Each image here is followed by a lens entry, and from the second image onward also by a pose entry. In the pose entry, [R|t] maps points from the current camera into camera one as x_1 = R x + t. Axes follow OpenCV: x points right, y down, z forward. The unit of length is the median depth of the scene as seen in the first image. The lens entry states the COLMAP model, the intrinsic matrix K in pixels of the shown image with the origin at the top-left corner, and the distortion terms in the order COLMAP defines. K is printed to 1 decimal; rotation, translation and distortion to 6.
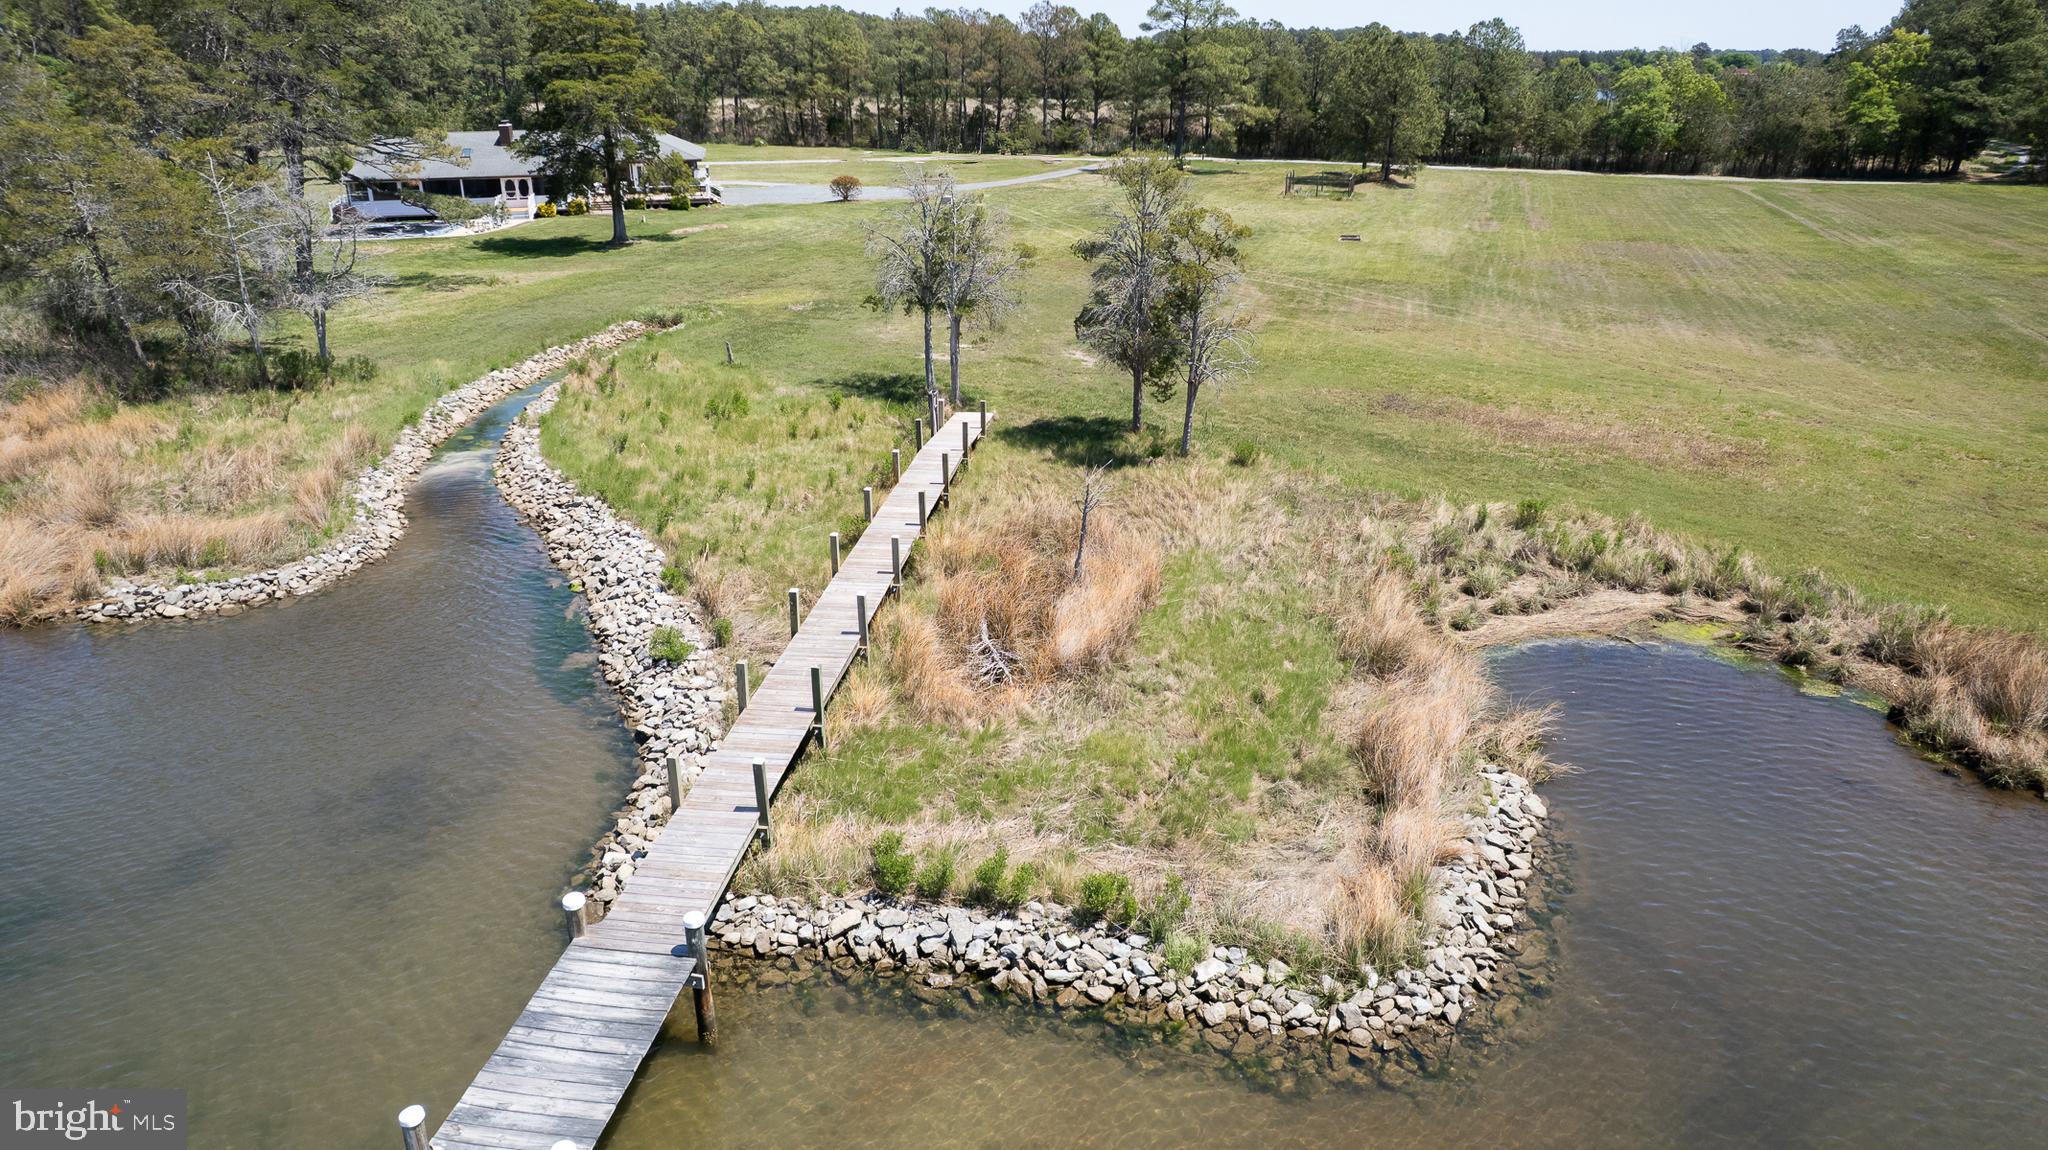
lens RADIAL K [[1334.2, 0, 1024.0], [0, 1334.2, 575.0], [0, 0, 1]] dist [-0.099352, 0.099716]
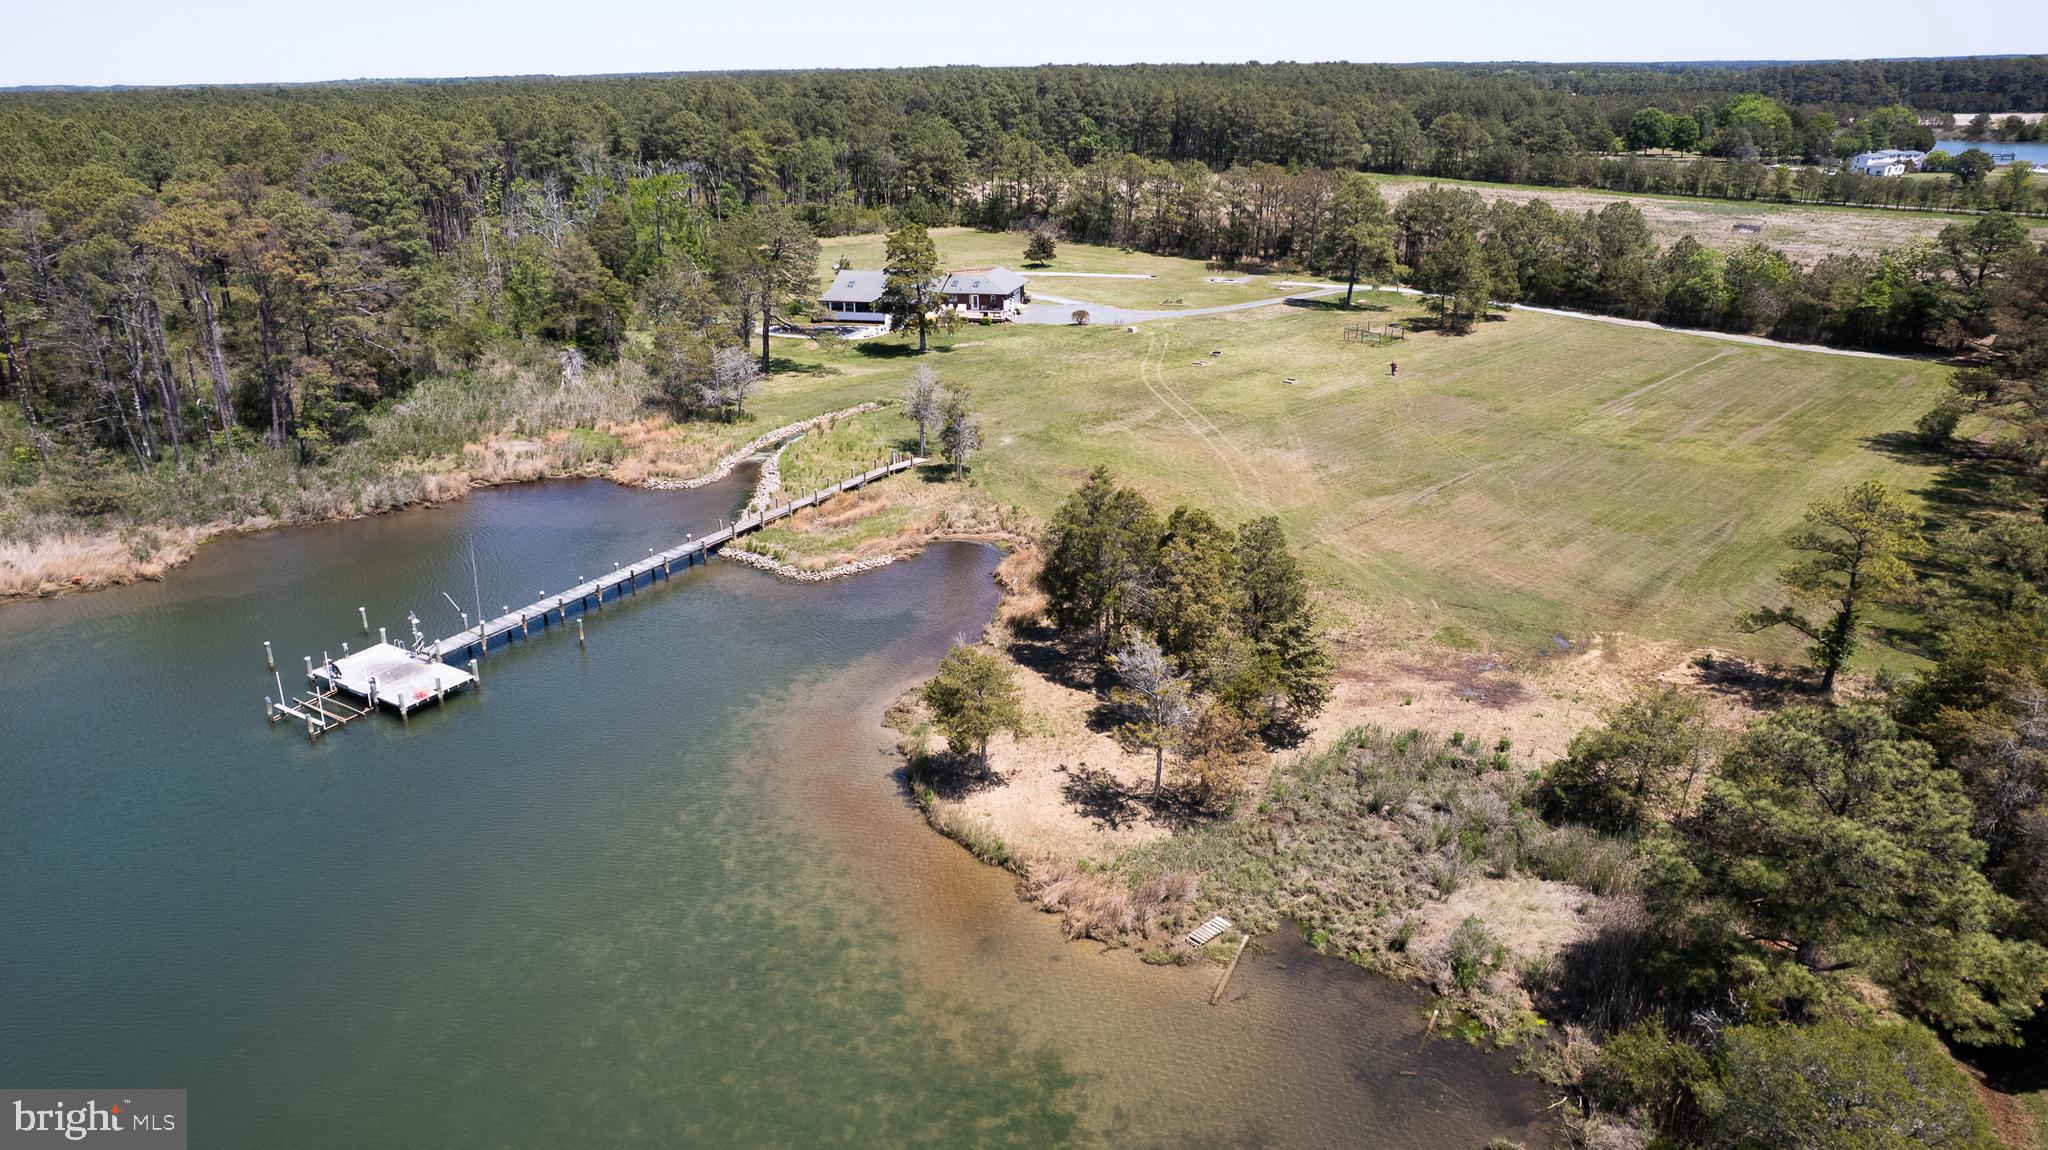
lens RADIAL K [[1334.2, 0, 1024.0], [0, 1334.2, 575.0], [0, 0, 1]] dist [-0.099352, 0.099716]
pose [[0.907919, 0.143569, -0.393790, 1.264751], [-0.147393, 0.988861, 0.020694, 0.029678], [0.392375, 0.039253, 0.918967, -1.443040]]
